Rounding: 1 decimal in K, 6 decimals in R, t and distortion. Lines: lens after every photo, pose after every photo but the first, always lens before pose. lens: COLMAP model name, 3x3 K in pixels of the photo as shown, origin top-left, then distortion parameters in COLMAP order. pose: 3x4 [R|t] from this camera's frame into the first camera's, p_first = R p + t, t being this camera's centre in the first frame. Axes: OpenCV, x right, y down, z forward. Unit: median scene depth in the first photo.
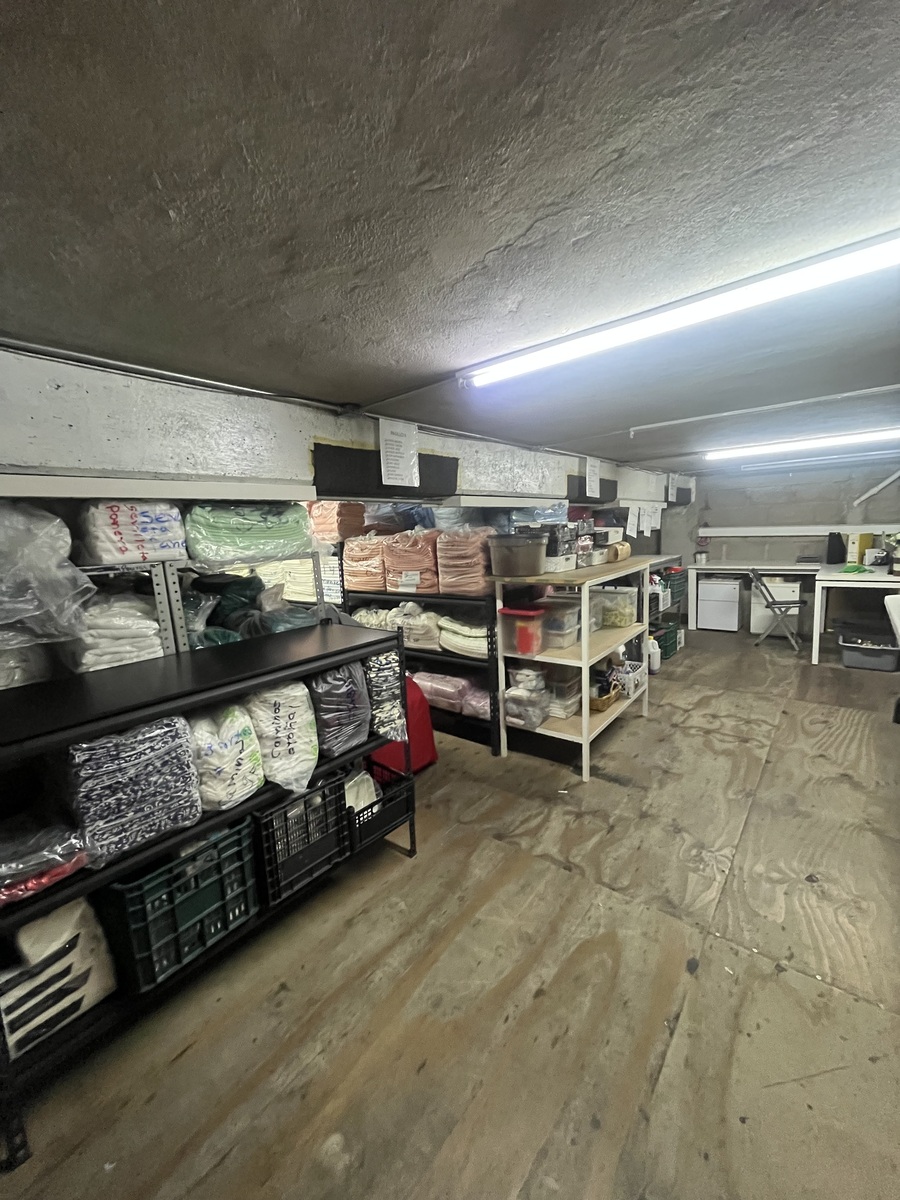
lens RADIAL K [[481.7, 0, 450.3], [0, 481.7, 597.1], [0, 0, 1]] dist [-0.000913, -0.000542]
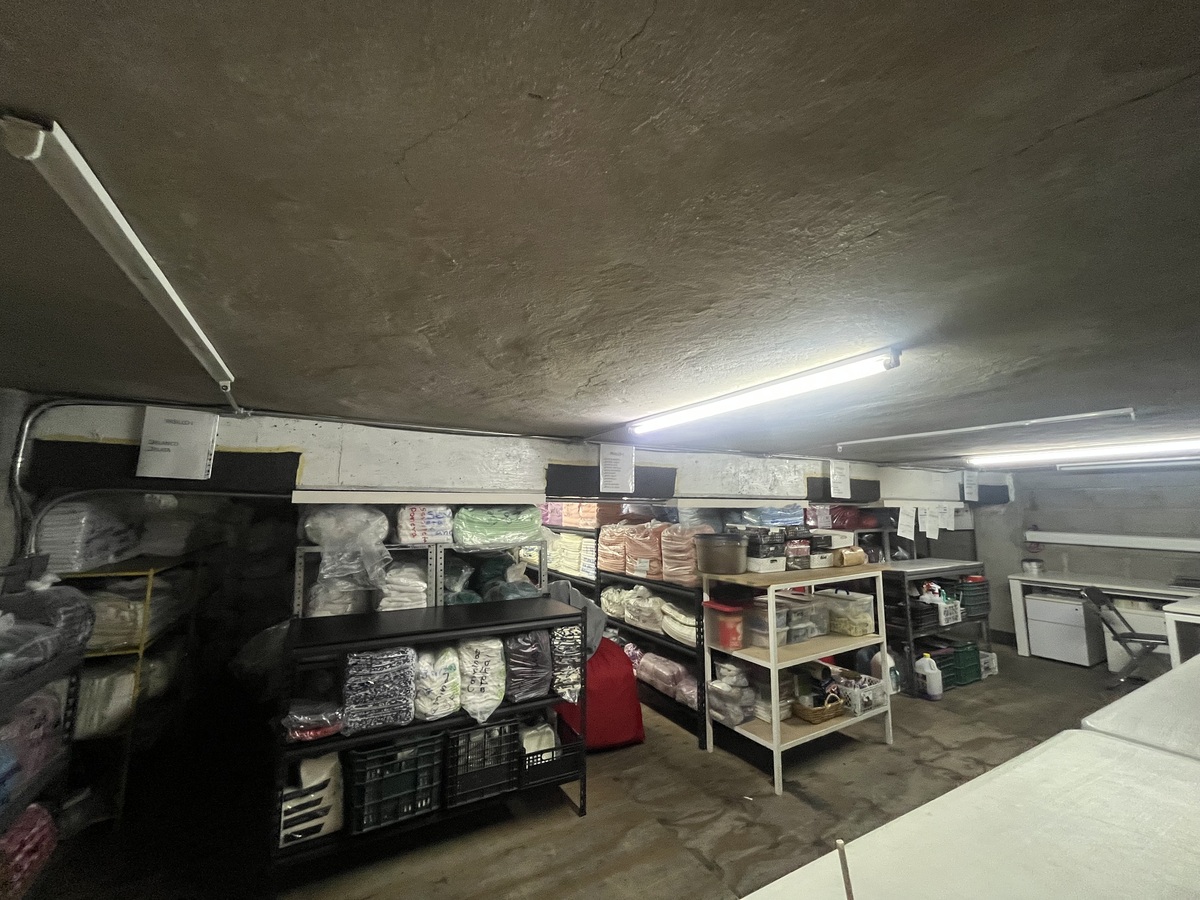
lens RADIAL K [[482.9, 0, 600.0], [0, 482.9, 450.0], [0, 0, 1]] dist [-0.003803, 0.000372]
pose [[0.929474, 0.004822, -0.368856, 0.432152], [-0.094783, 0.969466, -0.226169, -0.059873], [0.356503, 0.245180, 0.901550, -0.265707]]
